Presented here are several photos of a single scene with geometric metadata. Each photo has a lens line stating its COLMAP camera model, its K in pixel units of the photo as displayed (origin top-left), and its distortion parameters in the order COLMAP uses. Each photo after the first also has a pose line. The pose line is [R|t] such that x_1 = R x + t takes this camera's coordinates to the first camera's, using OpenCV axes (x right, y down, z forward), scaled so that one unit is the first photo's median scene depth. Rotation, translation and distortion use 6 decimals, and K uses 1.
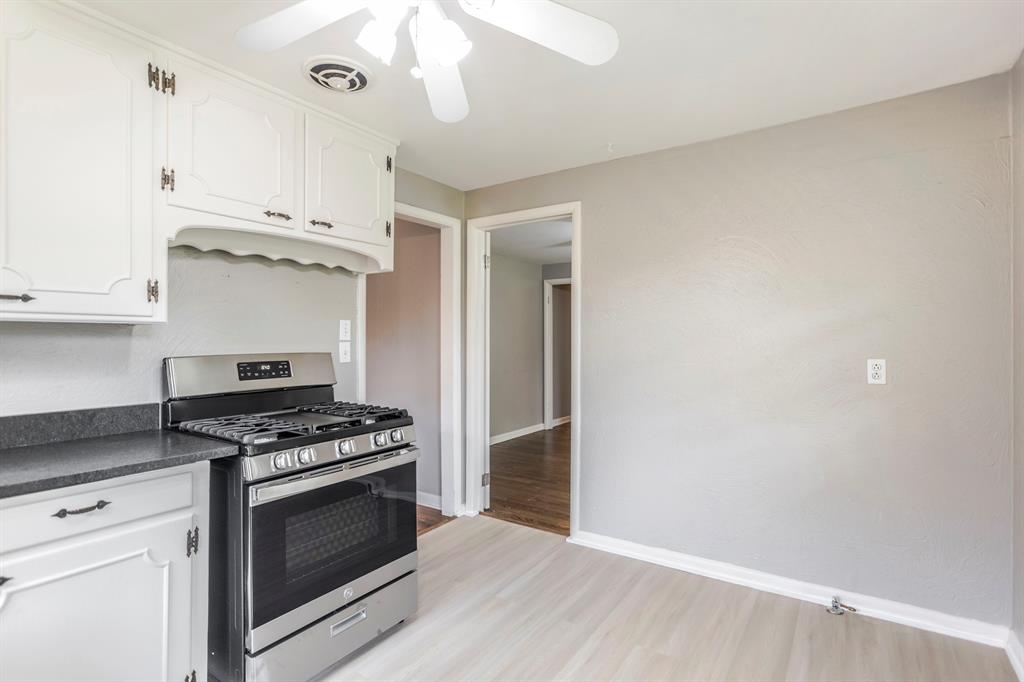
lens RADIAL K [[499.5, 0, 514.3], [0, 499.5, 339.7], [0, 0, 1]] dist [-0.009908, 0.002786]
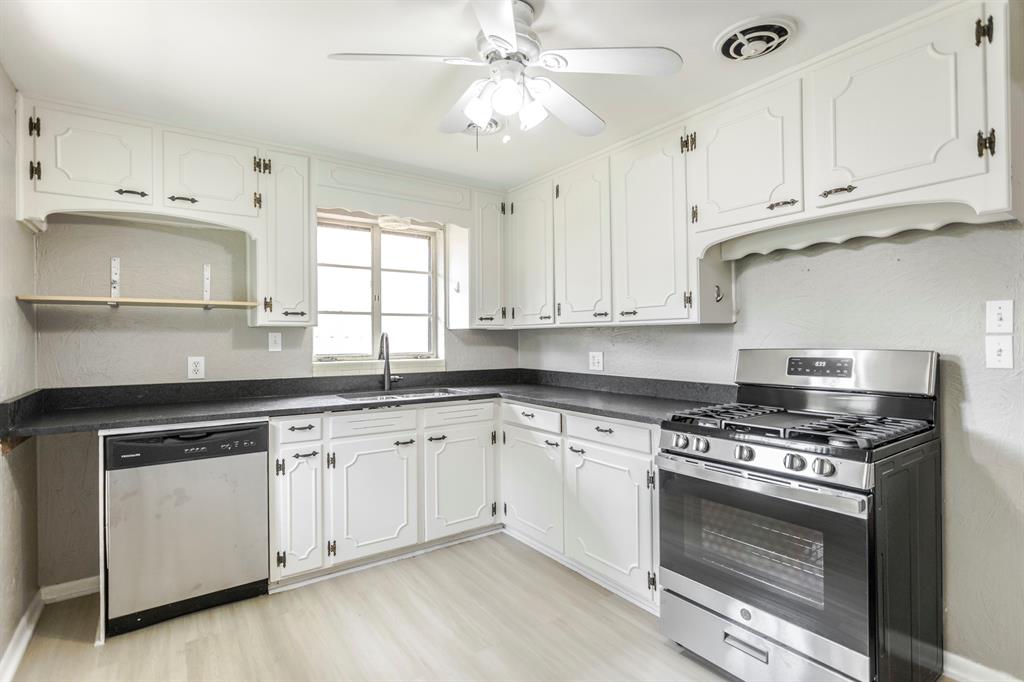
lens RADIAL K [[499.5, 0, 515.0], [0, 499.5, 338.0], [0, 0, 1]] dist [-0.009908, 0.002786]
pose [[-0.345750, 0.004603, -0.938316, 0.576791], [0.010508, 0.999944, 0.001033, 0.000723], [0.938268, -0.009503, -0.345779, 0.812534]]
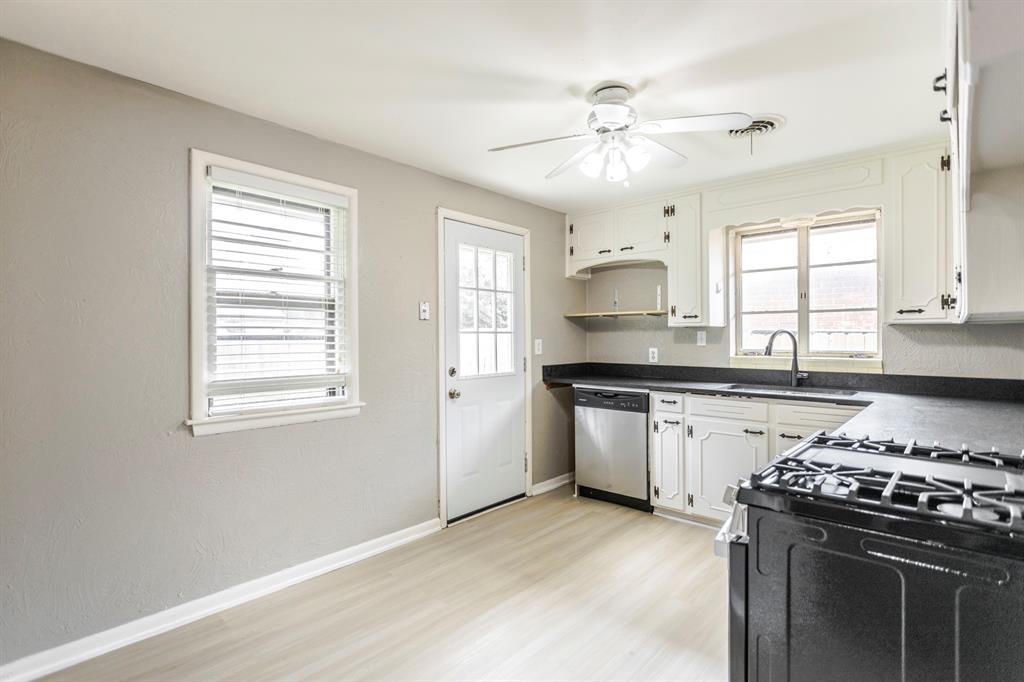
lens RADIAL K [[499.5, 0, 518.2], [0, 499.5, 337.3], [0, 0, 1]] dist [-0.009908, 0.002786]
pose [[-0.992486, 0.006899, 0.122160, 0.212419], [0.006352, 0.999968, -0.004868, 0.004098], [-0.122189, -0.004055, -0.992499, 1.246102]]
